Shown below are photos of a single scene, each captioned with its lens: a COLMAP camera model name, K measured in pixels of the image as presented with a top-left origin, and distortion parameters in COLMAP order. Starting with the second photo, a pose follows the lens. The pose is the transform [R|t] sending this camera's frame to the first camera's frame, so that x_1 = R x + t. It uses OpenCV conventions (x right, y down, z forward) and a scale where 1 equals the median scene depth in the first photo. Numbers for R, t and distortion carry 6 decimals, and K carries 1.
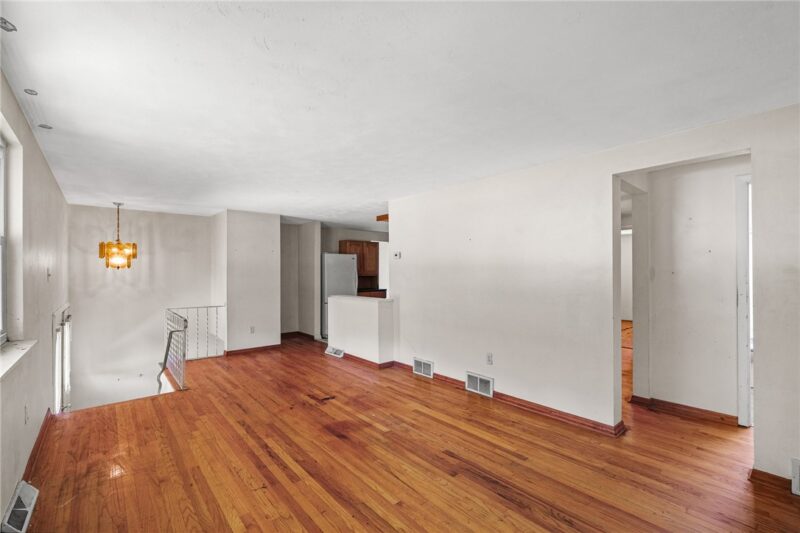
lens RADIAL K [[349.1, 0, 400.0], [0, 349.1, 266.5], [0, 0, 1]] dist [-0.001753, -0.000191]
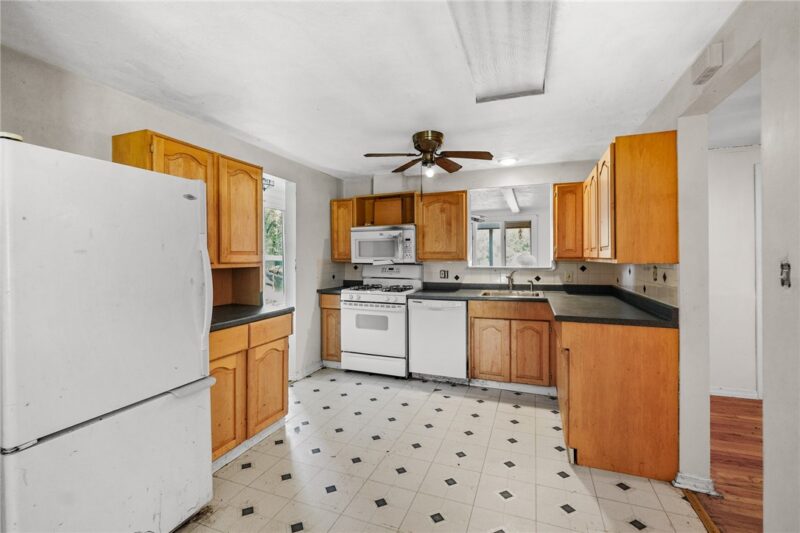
lens RADIAL K [[351.5, 0, 394.2], [0, 351.5, 253.4], [0, 0, 1]] dist [-0.009952, 0.000608]
pose [[0.882786, 0.001331, 0.469774, -0.258103], [-0.002771, 0.999993, 0.002374, 0.027938], [-0.469768, -0.003397, 0.882783, 1.528043]]
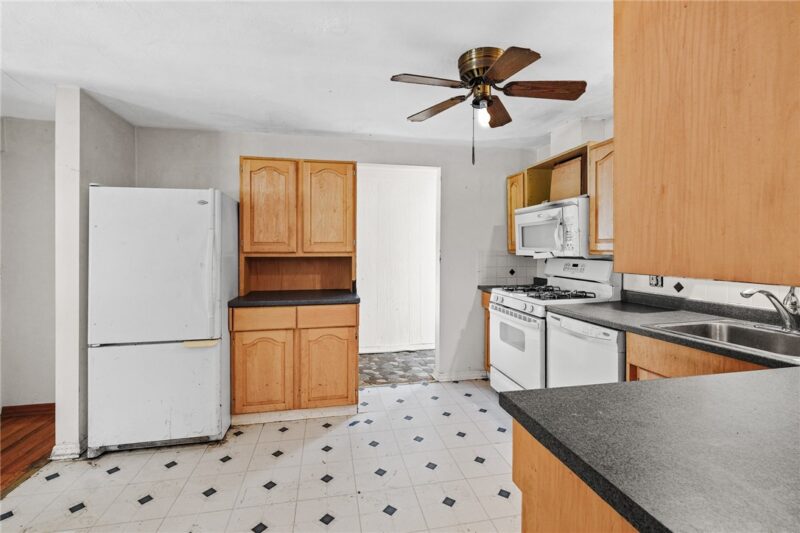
lens RADIAL K [[353.0, 0, 400.5], [0, 353.0, 246.8], [0, 0, 1]] dist [-0.010260, 0.000125]
pose [[0.874521, -0.002148, -0.484984, 0.354847], [0.006884, 0.999944, 0.007985, 0.031803], [0.484939, -0.010322, 0.874487, 1.691755]]
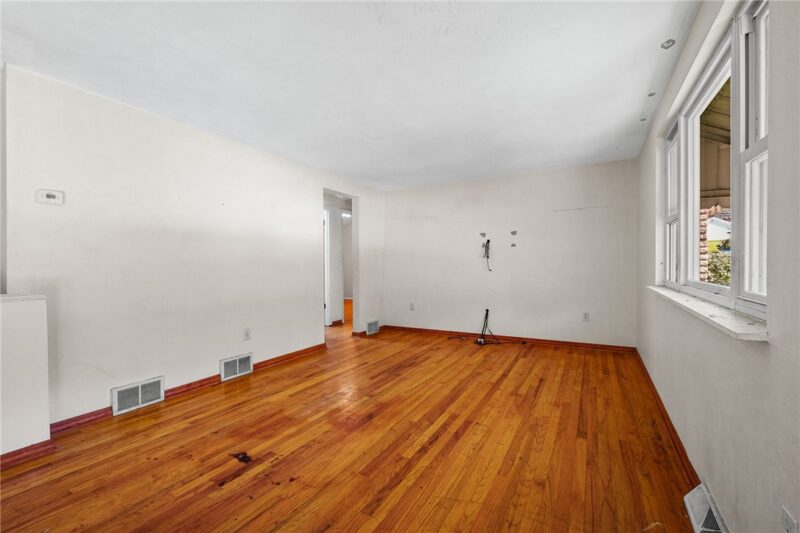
lens RADIAL K [[351.5, 0, 394.2], [0, 351.5, 253.4], [0, 0, 1]] dist [-0.009952, 0.000608]
pose [[-0.337562, 0.032049, 0.940758, -0.836436], [-0.005360, 0.999339, -0.035968, 0.080061], [-0.941288, -0.017184, -0.337167, 0.999920]]
